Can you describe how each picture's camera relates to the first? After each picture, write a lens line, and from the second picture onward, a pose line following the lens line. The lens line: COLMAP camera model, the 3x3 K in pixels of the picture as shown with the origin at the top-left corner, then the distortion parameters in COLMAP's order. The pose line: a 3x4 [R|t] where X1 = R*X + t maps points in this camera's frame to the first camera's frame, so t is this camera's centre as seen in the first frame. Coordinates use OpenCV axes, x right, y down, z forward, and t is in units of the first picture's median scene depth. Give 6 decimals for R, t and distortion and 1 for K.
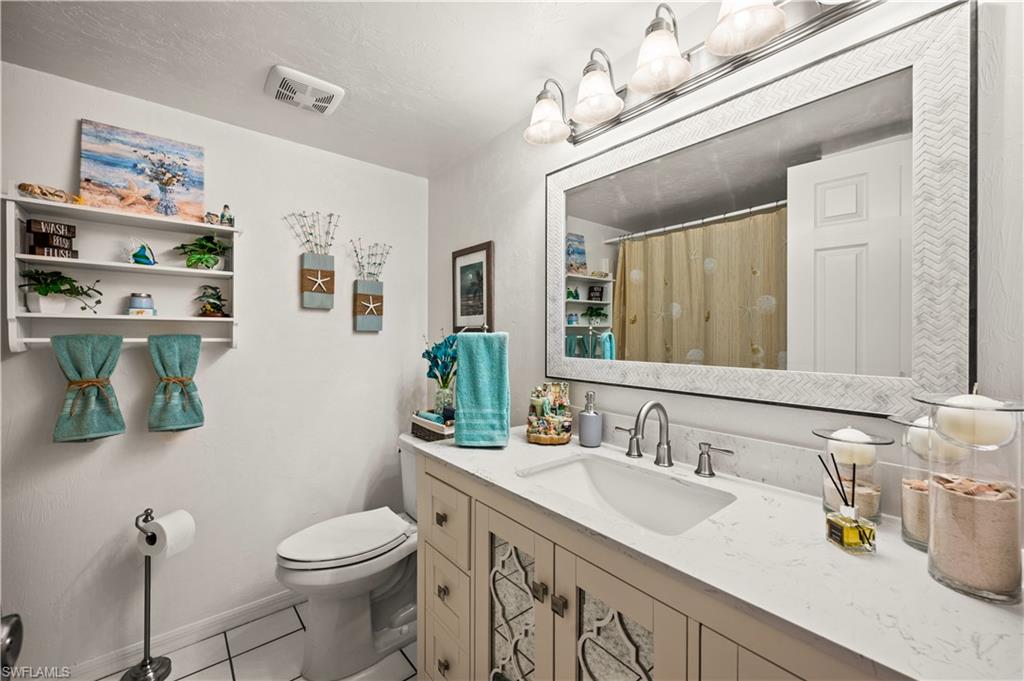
lens RADIAL K [[413.0, 0, 532.4], [0, 413.0, 335.0], [0, 0, 1]] dist [-0.003909, 0.000488]
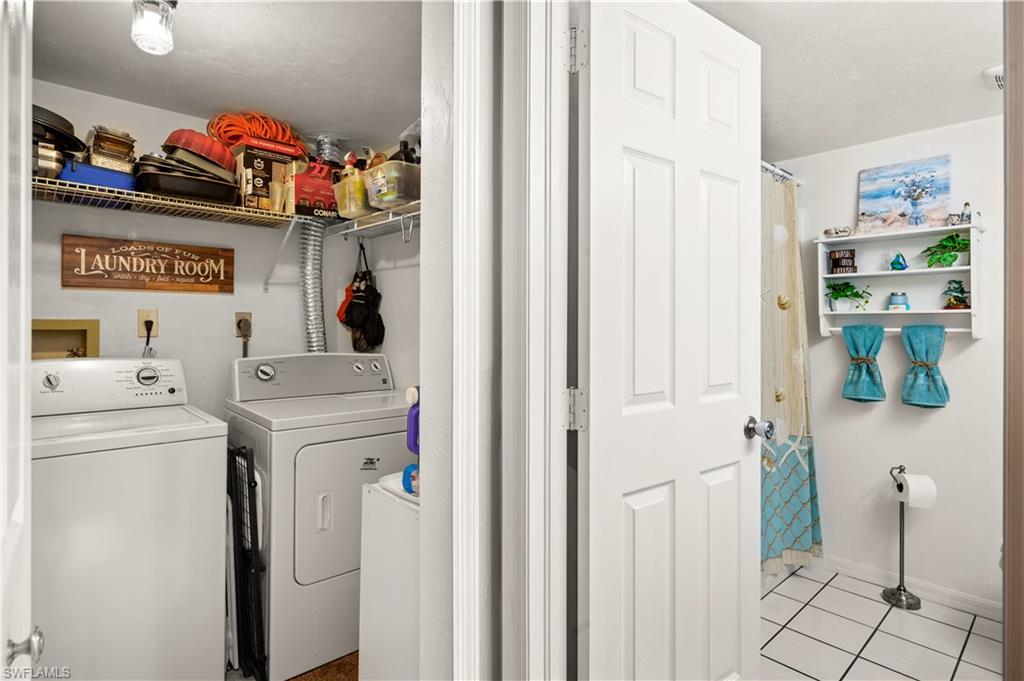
lens RADIAL K [[525.7, 0, 496.6], [0, 525.7, 322.4], [0, 0, 1]] dist [-0.005313, 0.000091]
pose [[0.015233, -0.008612, -0.999847, 0.628430], [0.000375, 0.999963, -0.008607, 0.003304], [0.999884, -0.000243, 0.015235, -0.248096]]
